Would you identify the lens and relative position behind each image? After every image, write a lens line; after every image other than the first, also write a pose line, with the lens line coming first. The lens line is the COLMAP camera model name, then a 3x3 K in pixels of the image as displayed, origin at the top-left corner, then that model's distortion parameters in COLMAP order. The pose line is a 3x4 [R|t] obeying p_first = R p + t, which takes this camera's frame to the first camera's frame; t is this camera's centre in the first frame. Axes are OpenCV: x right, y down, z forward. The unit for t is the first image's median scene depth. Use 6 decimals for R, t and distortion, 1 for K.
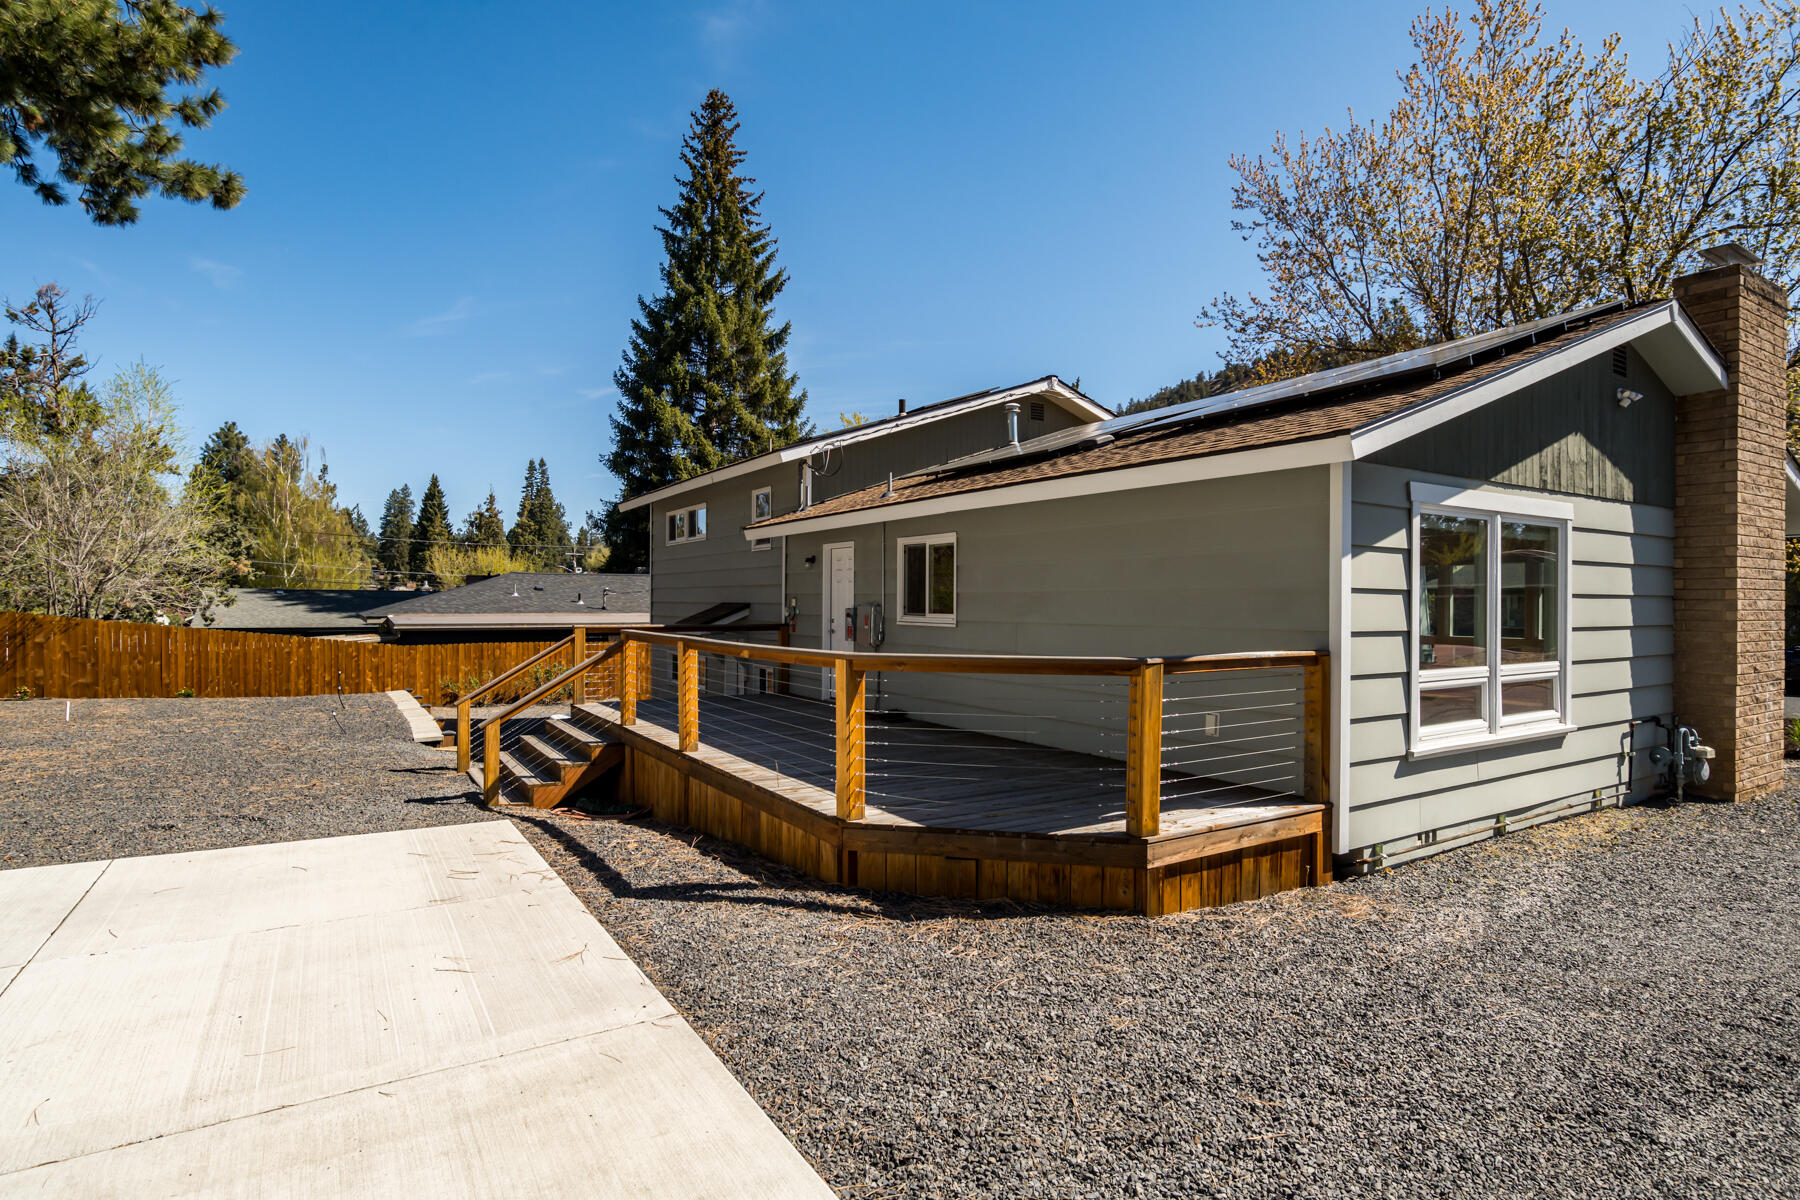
lens RADIAL K [[909.9, 0, 898.4], [0, 909.9, 594.7], [0, 0, 1]] dist [-0.017513, 0.007618]
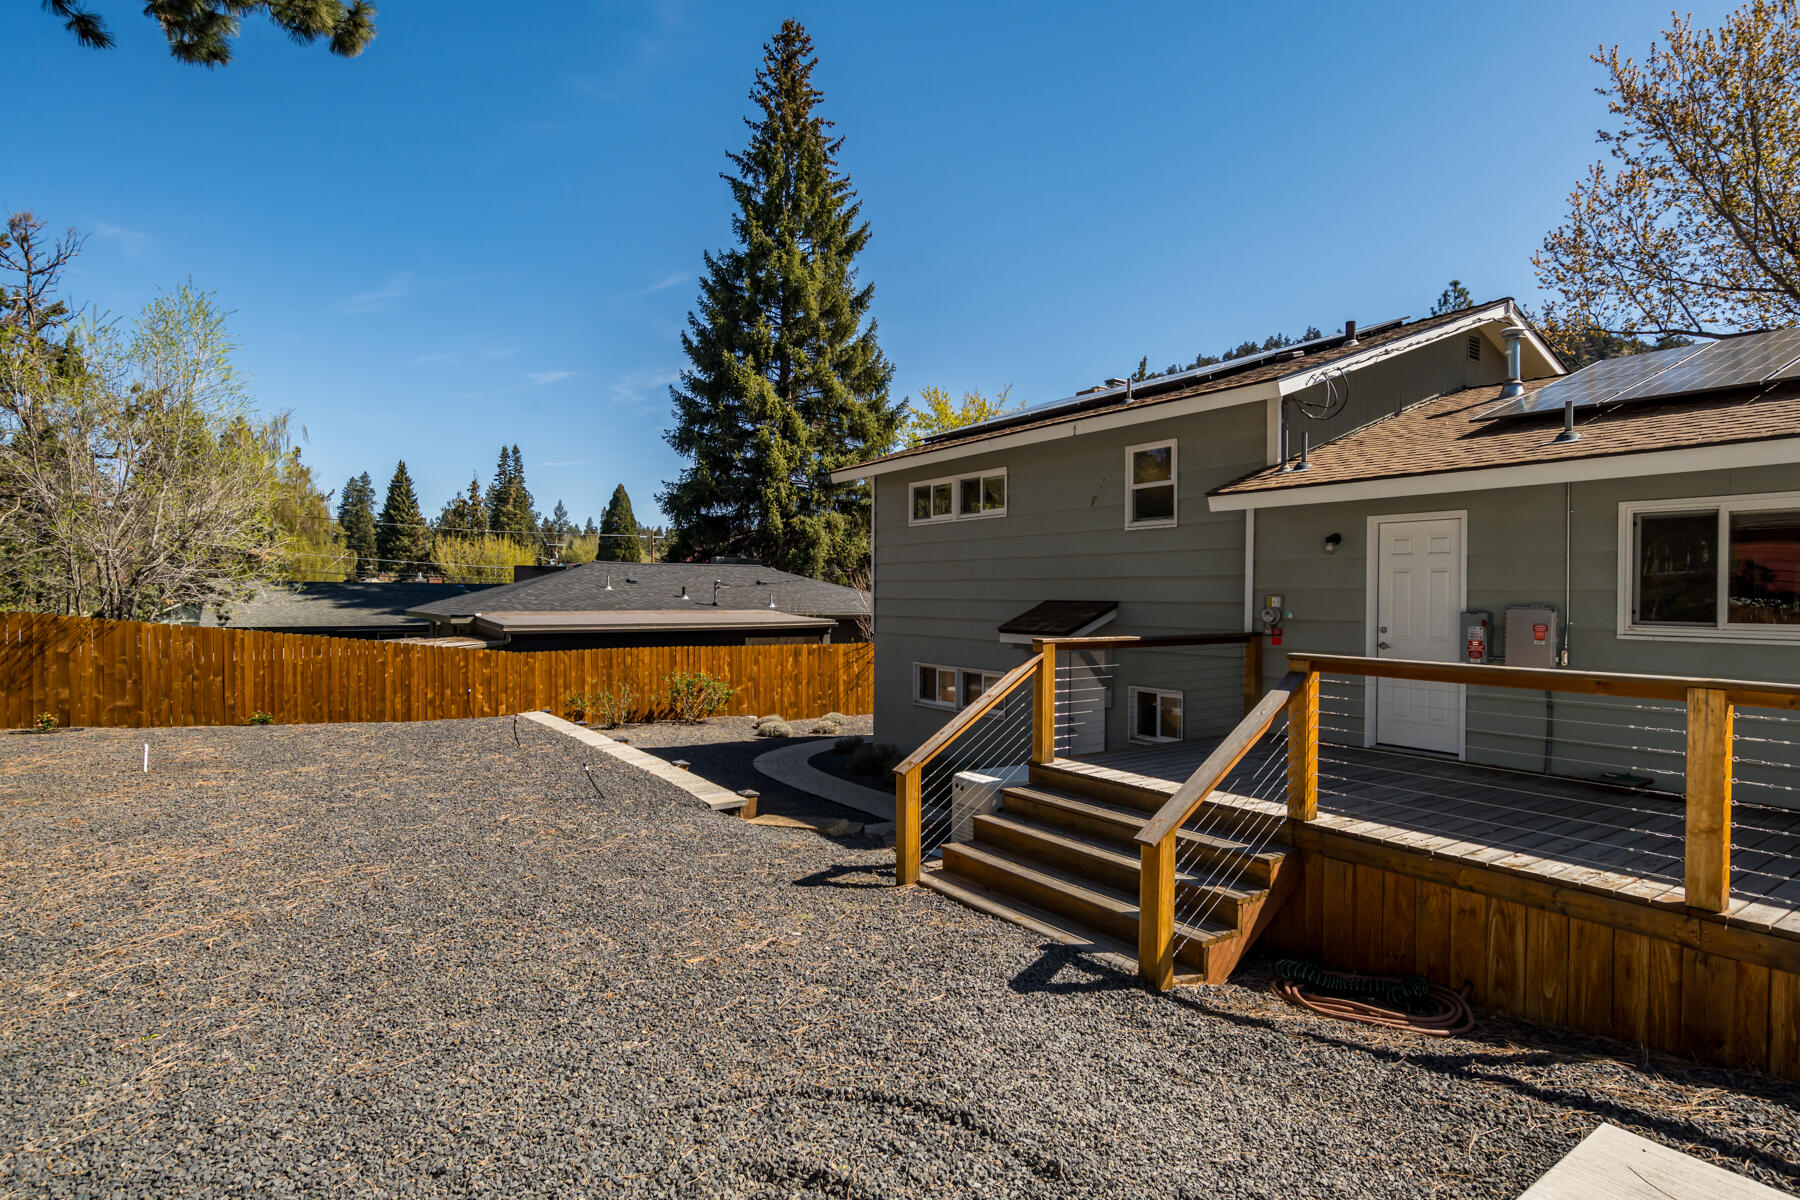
lens RADIAL K [[909.9, 0, 903.4], [0, 909.9, 597.1], [0, 0, 1]] dist [-0.017513, 0.007618]
pose [[0.998909, 0.000001, 0.046709, -0.144410], [-0.000516, 0.999939, 0.011018, -0.000875], [-0.046706, -0.011030, 0.998848, 0.109634]]
